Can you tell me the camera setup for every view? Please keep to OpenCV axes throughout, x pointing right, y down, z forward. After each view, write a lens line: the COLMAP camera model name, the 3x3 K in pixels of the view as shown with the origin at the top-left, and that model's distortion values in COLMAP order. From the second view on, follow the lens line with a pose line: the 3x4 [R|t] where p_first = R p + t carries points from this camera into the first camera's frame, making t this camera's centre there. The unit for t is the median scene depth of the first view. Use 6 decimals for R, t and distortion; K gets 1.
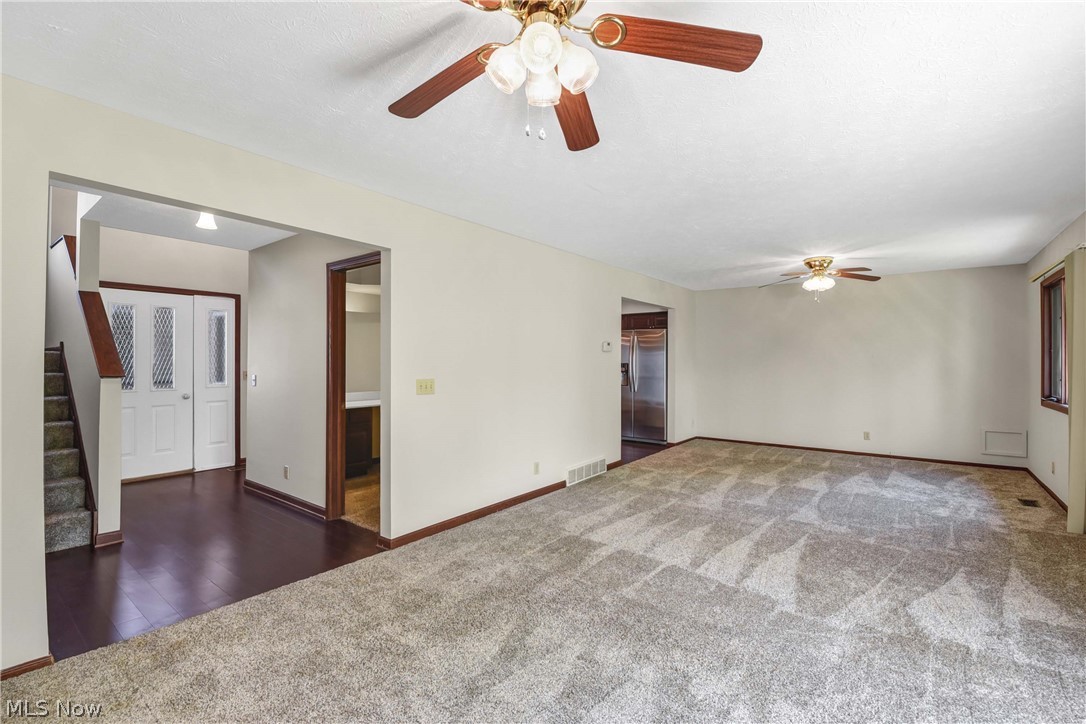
lens RADIAL K [[475.3, 0, 543.0], [0, 475.3, 362.0], [0, 0, 1]] dist [-0.000351, -0.010771]
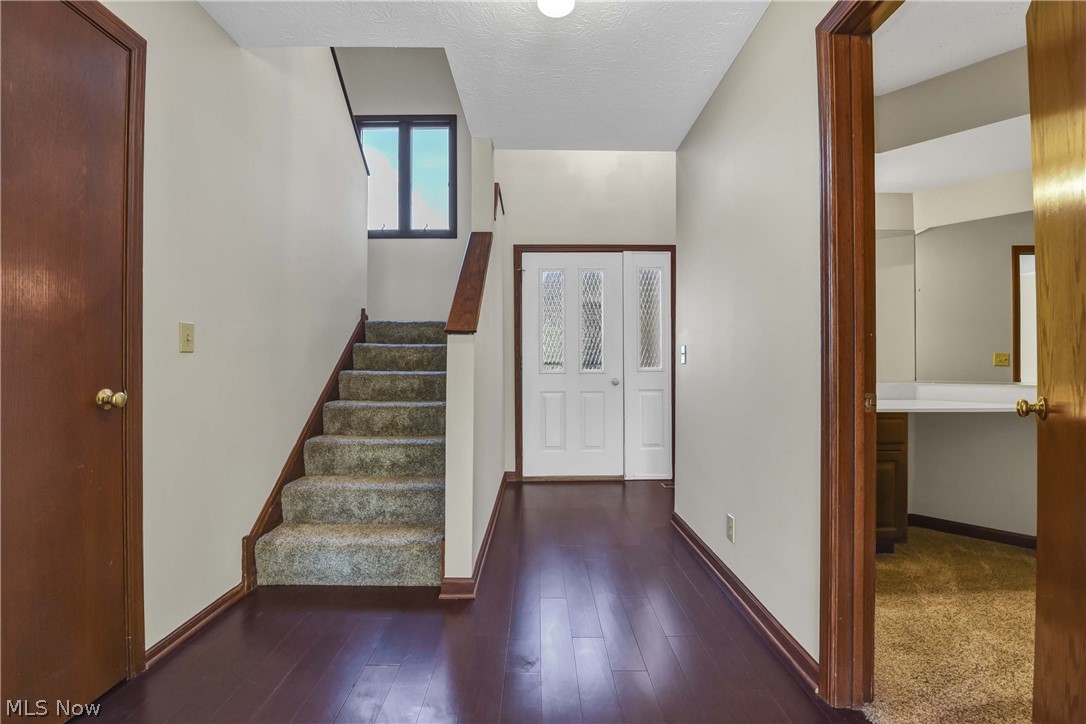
lens RADIAL K [[475.3, 0, 543.0], [0, 475.3, 362.0], [0, 0, 1]] dist [-0.000351, -0.010771]
pose [[0.619385, -0.007429, -0.785052, -0.214375], [0.001357, 0.999964, -0.008392, 0.047103], [0.785086, 0.004132, 0.619373, 0.427052]]
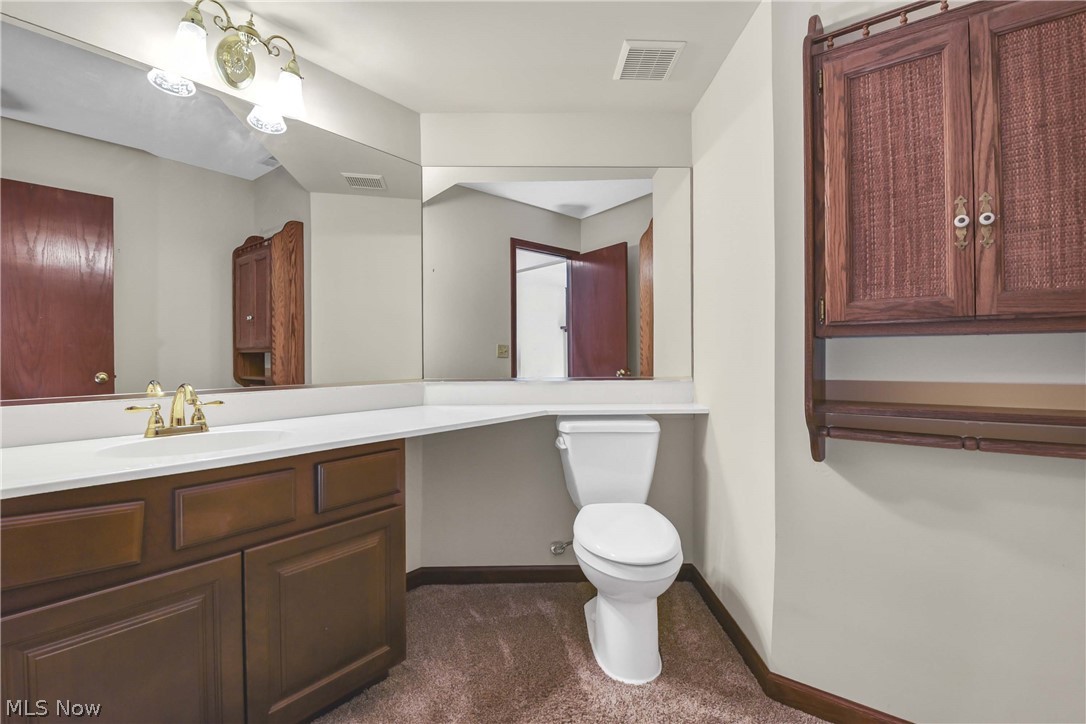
lens RADIAL K [[488.9, 0, 547.7], [0, 488.9, 357.1], [0, 0, 1]] dist [0.002010, -0.011352]
pose [[0.999918, -0.008133, 0.009943, -0.256313], [0.008315, 0.999795, -0.018469, 0.053176], [-0.009790, 0.018550, 0.999780, 0.610371]]
